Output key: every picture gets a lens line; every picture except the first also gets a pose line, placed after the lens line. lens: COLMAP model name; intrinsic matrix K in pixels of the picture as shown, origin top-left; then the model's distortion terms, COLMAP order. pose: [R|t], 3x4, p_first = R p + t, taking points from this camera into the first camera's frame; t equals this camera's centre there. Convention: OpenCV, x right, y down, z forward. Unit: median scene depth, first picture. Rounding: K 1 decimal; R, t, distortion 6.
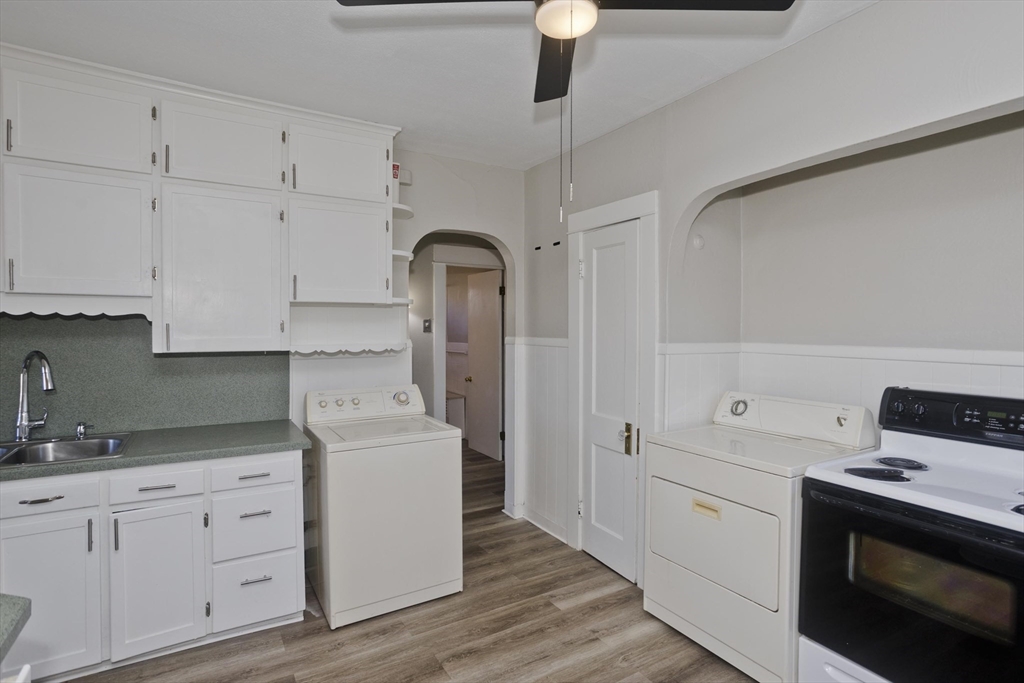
lens RADIAL K [[511.0, 0, 505.4], [0, 511.0, 332.1], [0, 0, 1]] dist [-0.043717, 0.028104]
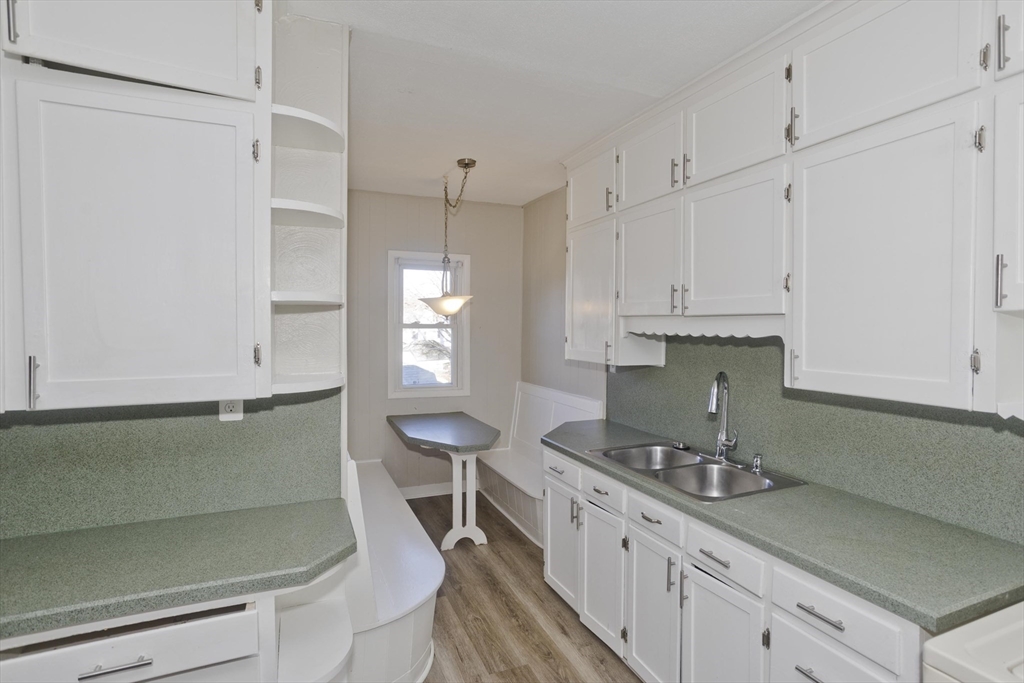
lens RADIAL K [[511.0, 0, 505.4], [0, 511.0, 332.1], [0, 0, 1]] dist [-0.043717, 0.028104]
pose [[-0.129656, 0.005738, -0.991542, 0.122085], [-0.014669, 0.999863, 0.007704, -0.042498], [0.991451, 0.015544, -0.129554, 0.684080]]
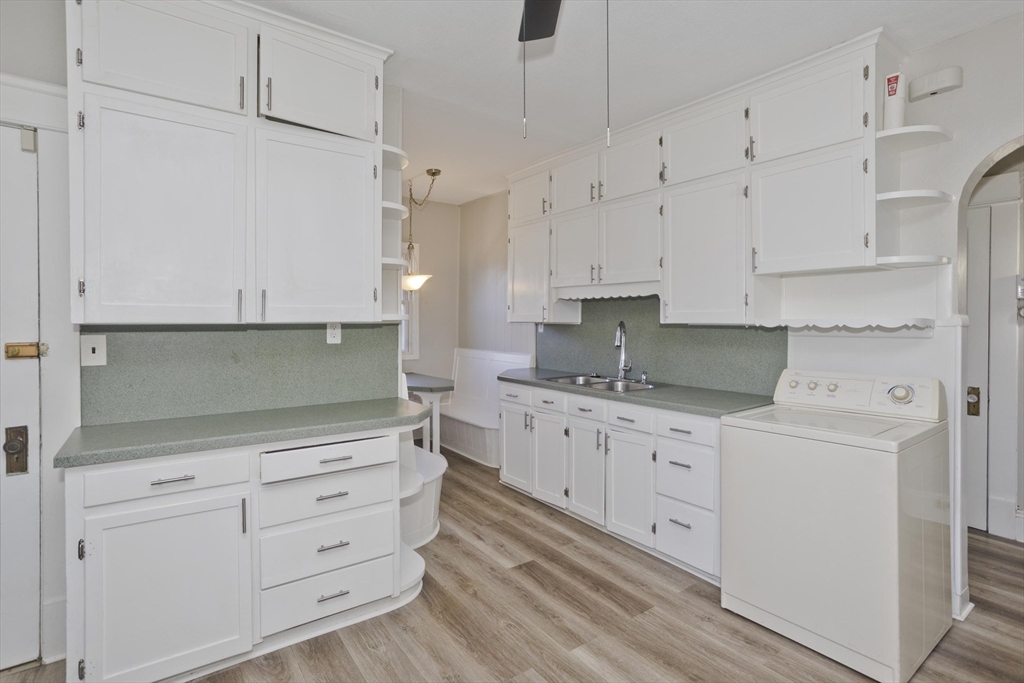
lens RADIAL K [[500.1, 0, 517.7], [0, 500.1, 321.0], [0, 0, 1]] dist [-0.041649, 0.025279]
pose [[0.116912, -0.001922, -0.993140, 0.553214], [-0.007913, 0.999965, -0.002867, 0.041682], [0.993111, 0.008194, 0.116893, 0.484912]]
